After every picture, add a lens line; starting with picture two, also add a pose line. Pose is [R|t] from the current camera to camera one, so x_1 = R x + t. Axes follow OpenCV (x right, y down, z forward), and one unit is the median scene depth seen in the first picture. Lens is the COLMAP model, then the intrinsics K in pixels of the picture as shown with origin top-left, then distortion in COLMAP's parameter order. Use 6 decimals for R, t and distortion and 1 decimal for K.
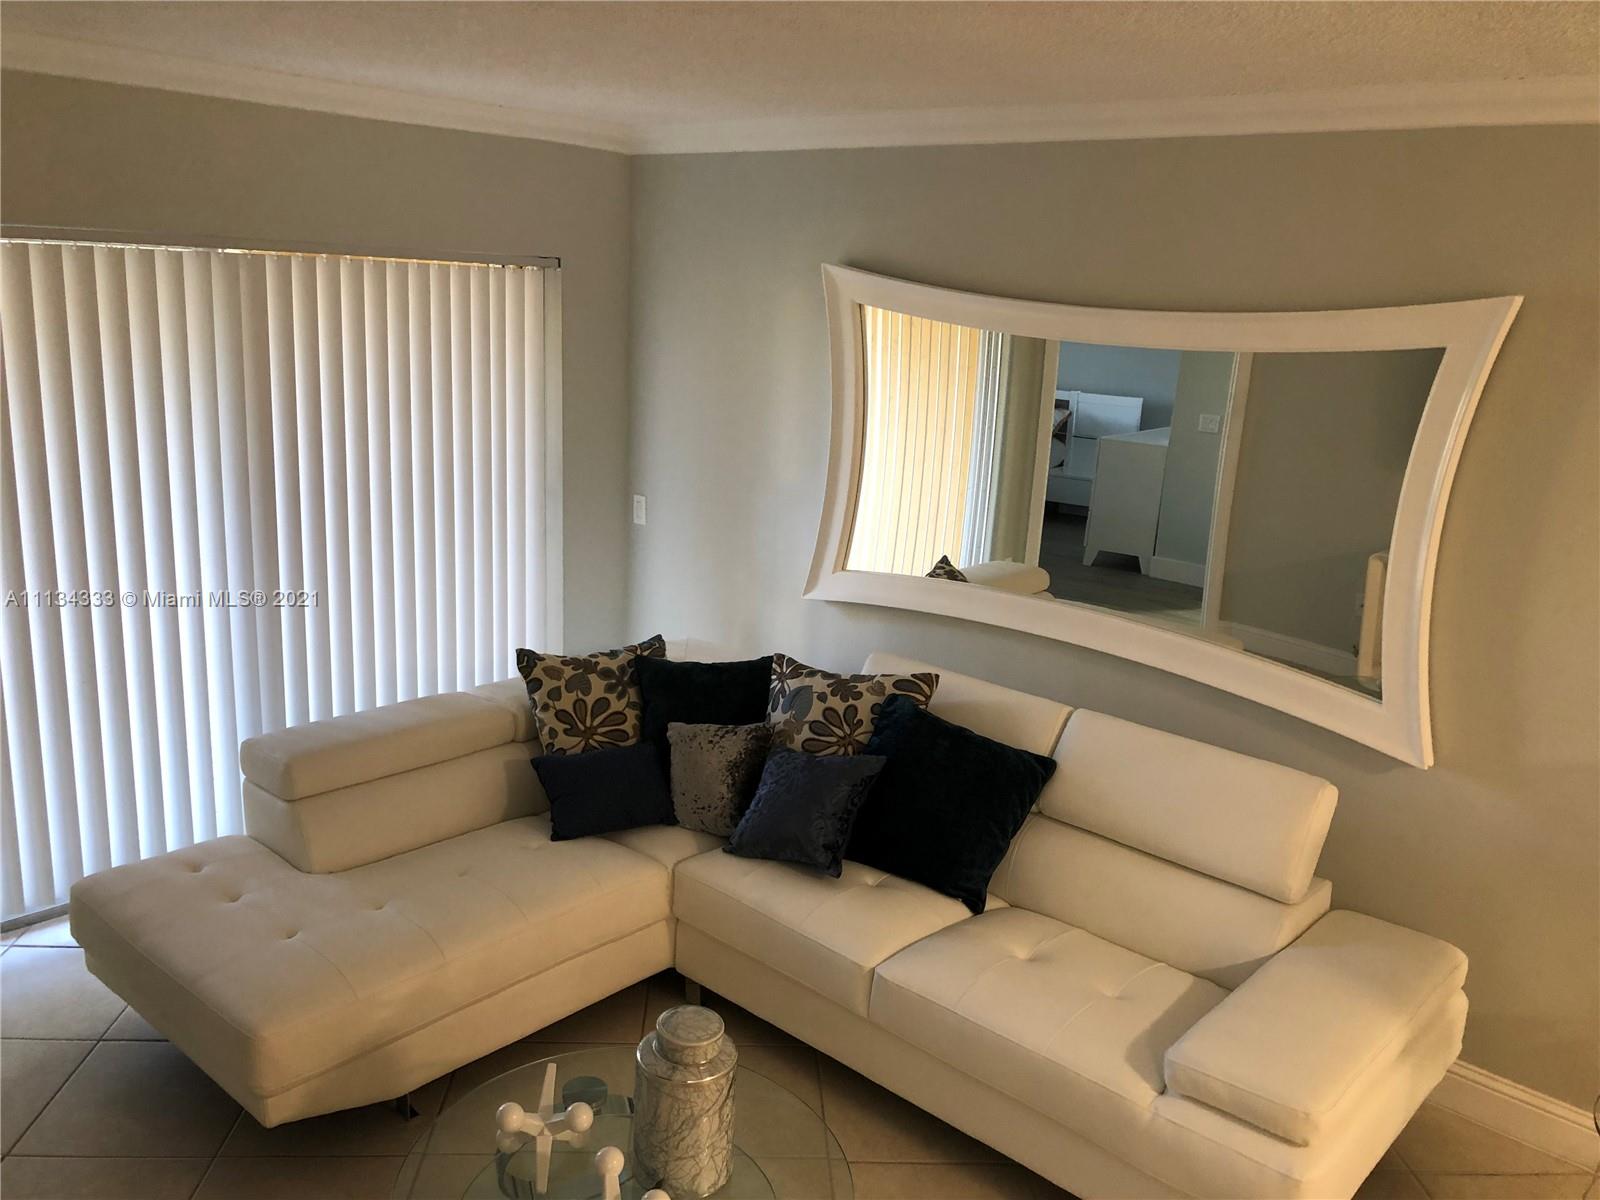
lens RADIAL K [[1288.9, 0, 800.7], [0, 1288.9, 598.5], [0, 0, 1]] dist [-0.010426, -0.005359]
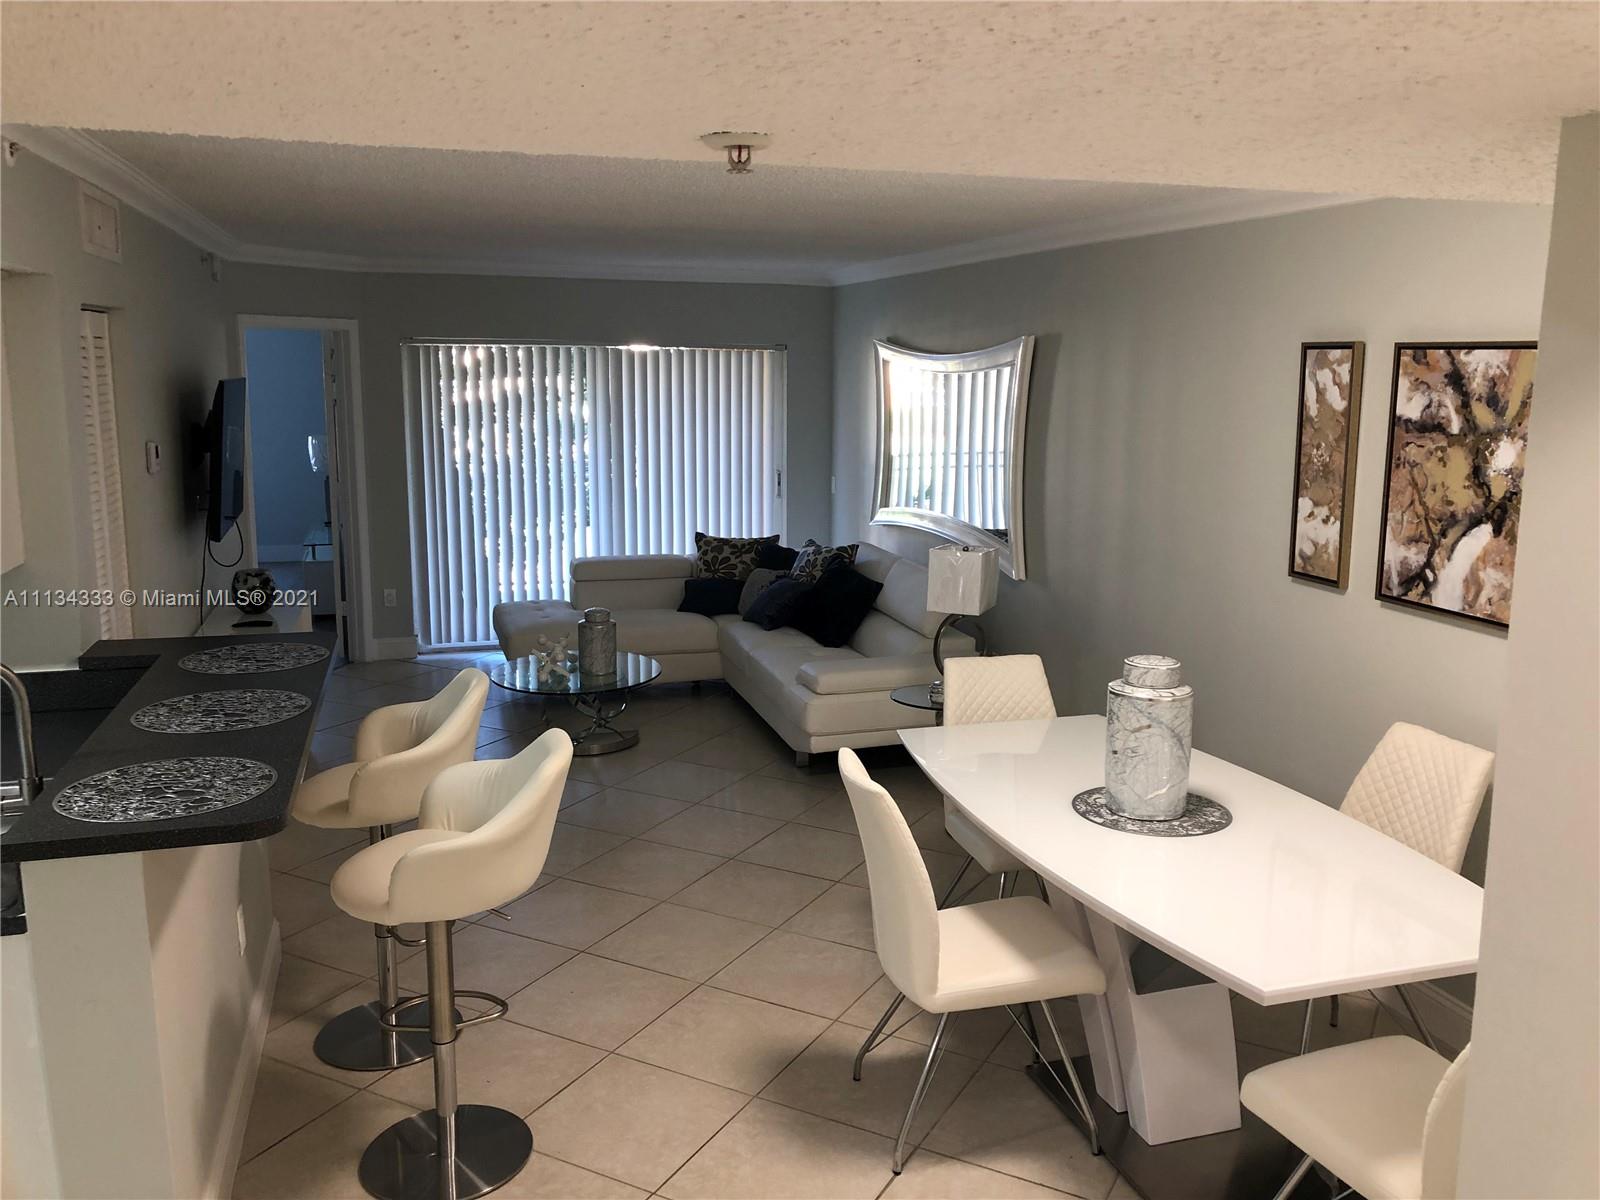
lens RADIAL K [[1288.9, 0, 799.6], [0, 1288.9, 597.6], [0, 0, 1]] dist [-0.010426, -0.005359]
pose [[0.855451, 0.051032, -0.515363, 1.003404], [-0.086527, 0.995229, -0.045076, 0.225250], [0.510604, 0.083153, 0.855786, -0.680896]]
